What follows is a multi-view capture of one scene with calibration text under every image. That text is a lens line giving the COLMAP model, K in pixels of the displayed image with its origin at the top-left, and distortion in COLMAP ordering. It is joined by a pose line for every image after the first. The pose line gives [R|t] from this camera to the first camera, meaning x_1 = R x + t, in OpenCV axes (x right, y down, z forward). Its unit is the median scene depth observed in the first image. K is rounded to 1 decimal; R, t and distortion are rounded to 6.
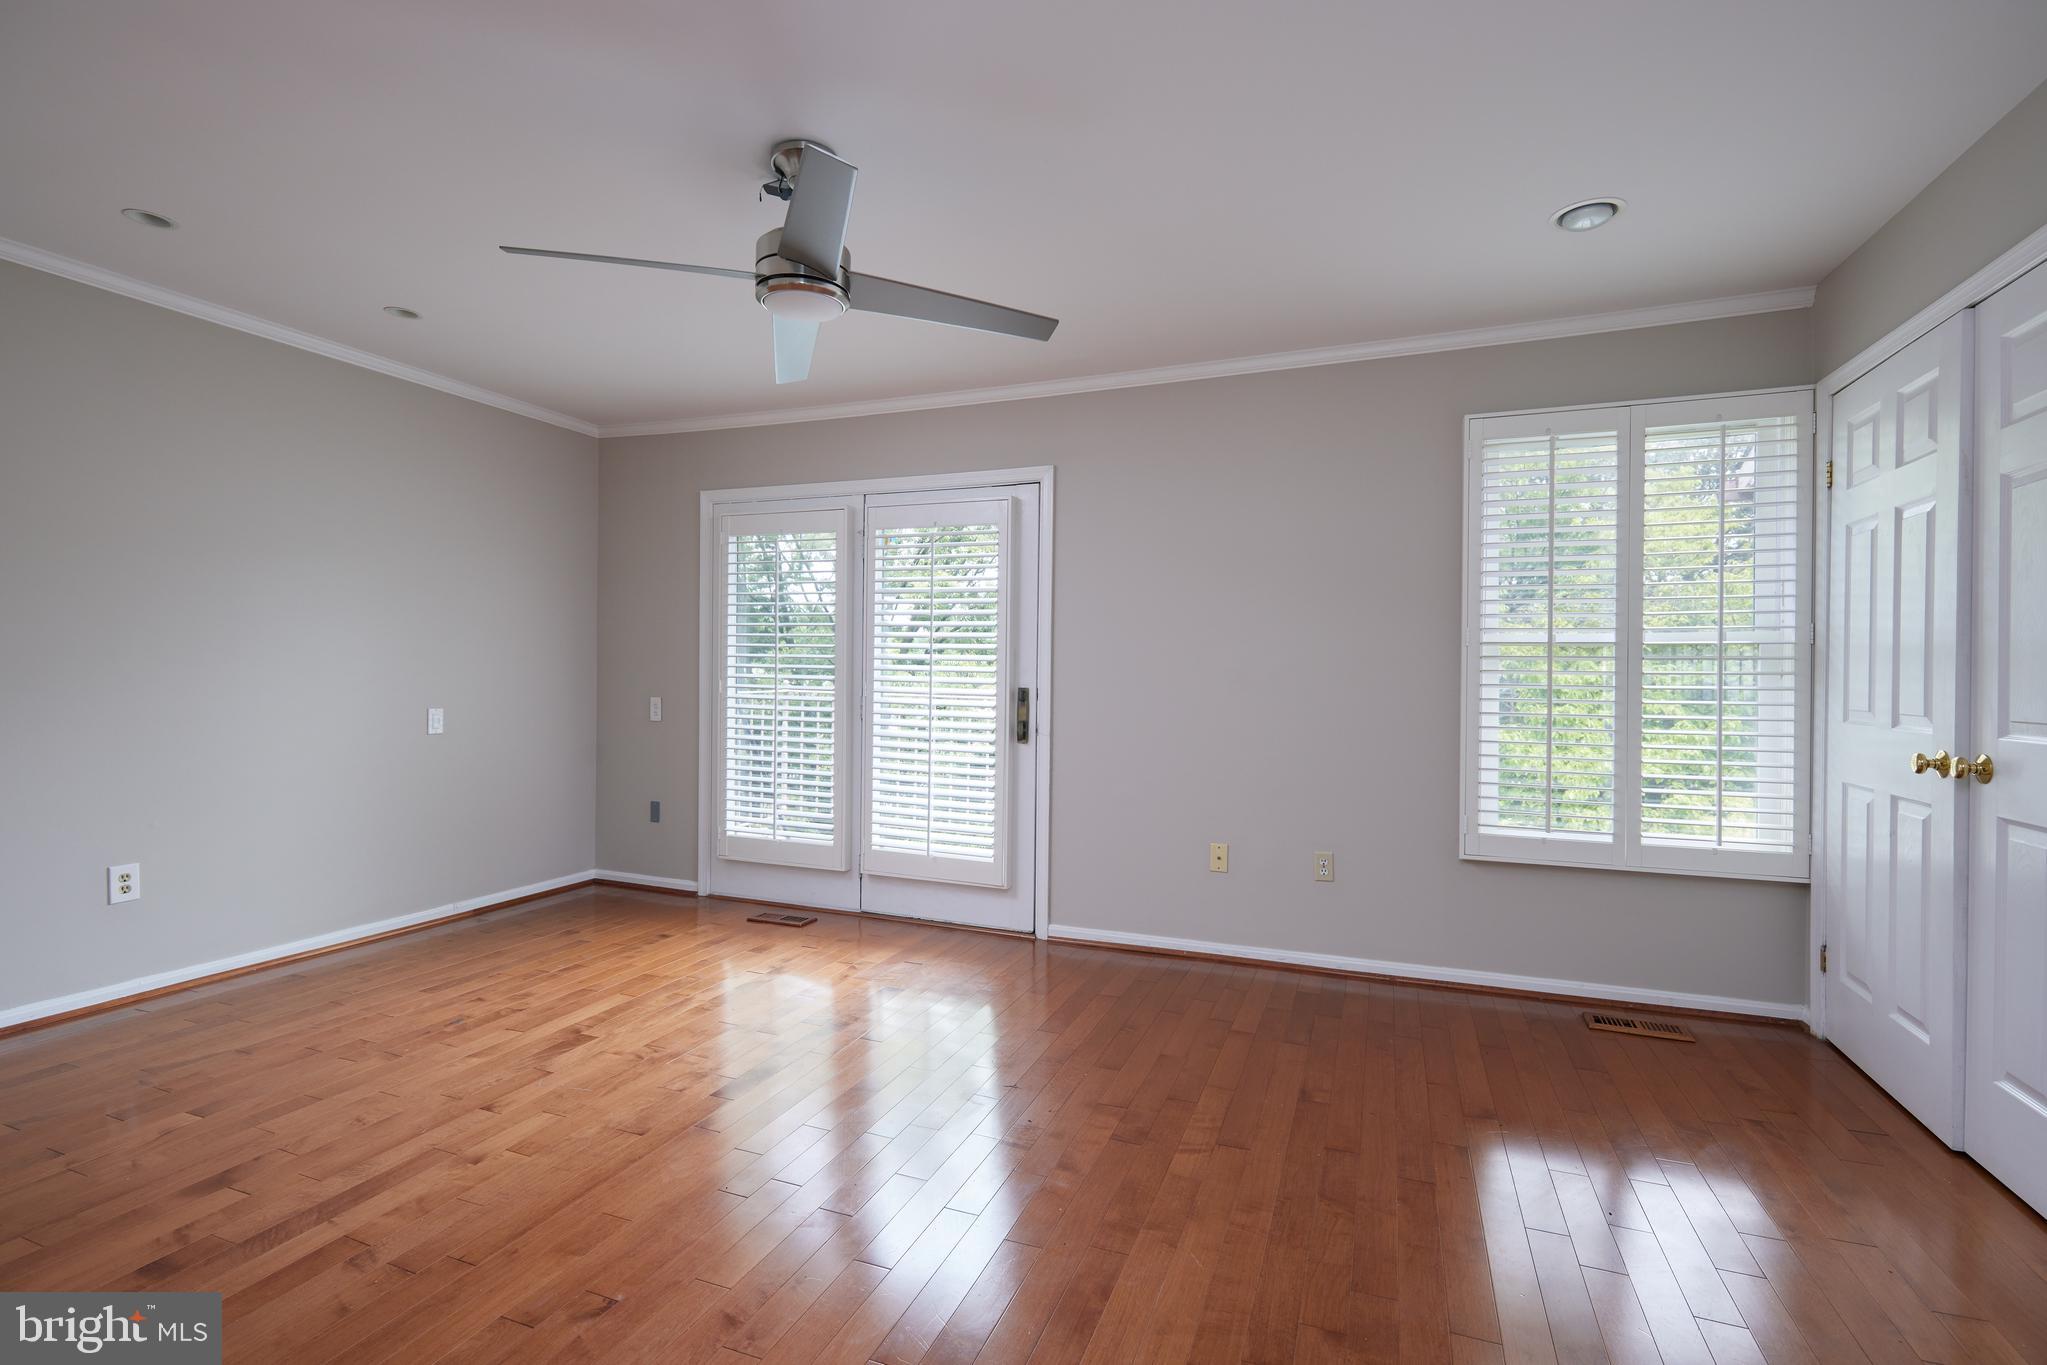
lens RADIAL K [[939.9, 0, 1034.2], [0, 939.9, 673.5], [0, 0, 1]] dist [0.000820, 0.000128]
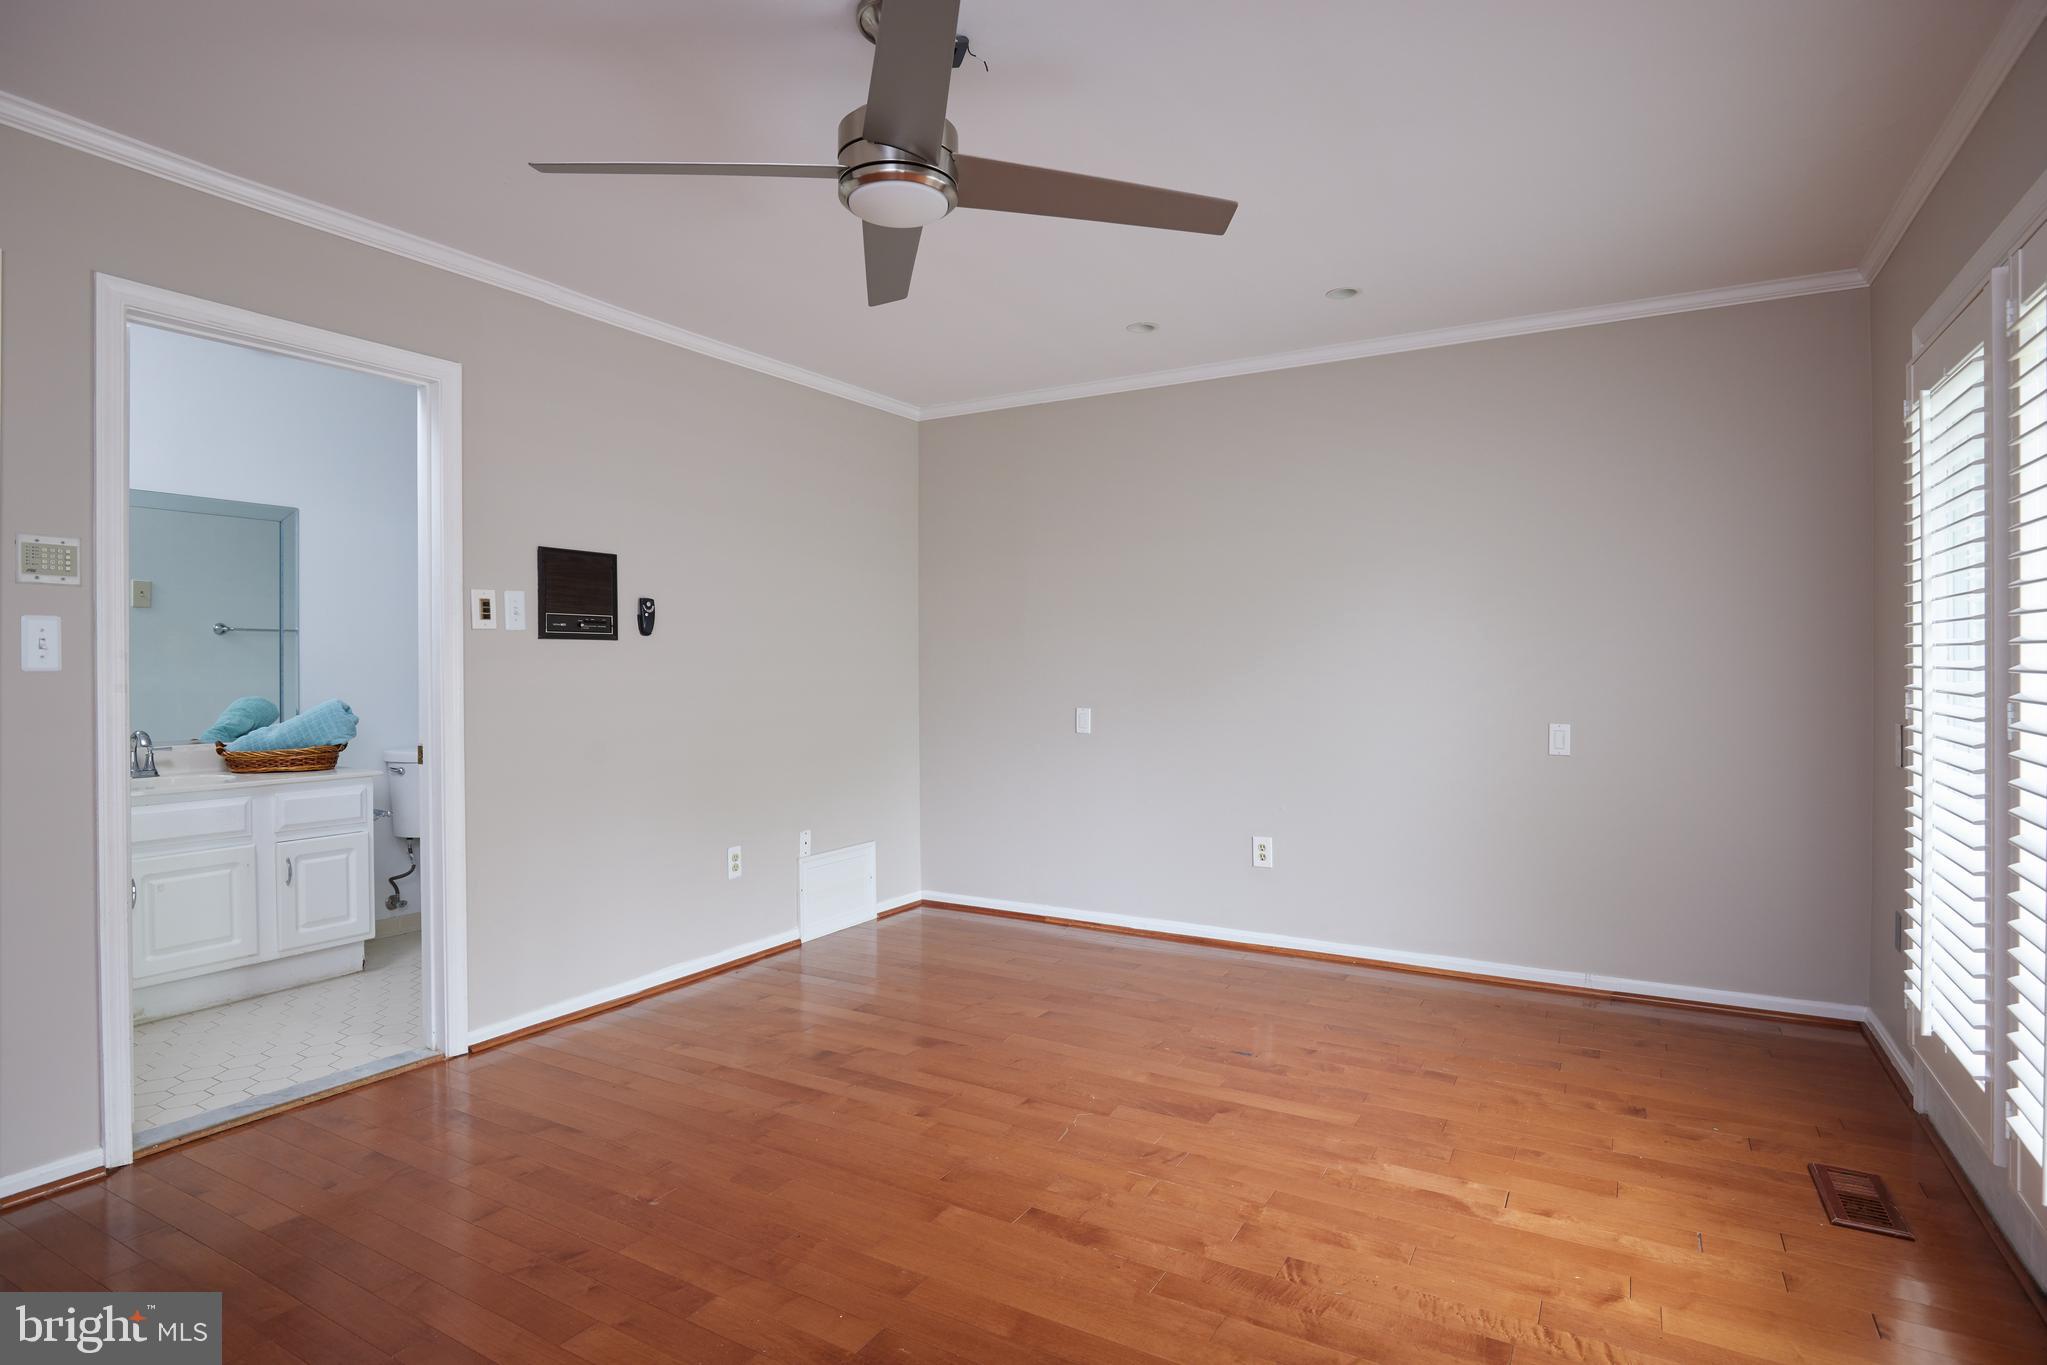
lens RADIAL K [[1043.0, 0, 1034.9], [0, 1043.0, 677.5], [0, 0, 1]] dist [-0.025228, 0.003740]
pose [[-0.151499, -0.015842, -0.988330, 0.404344], [-0.011550, 0.999832, -0.014256, 0.021241], [0.988390, 0.009255, -0.151657, 0.914489]]
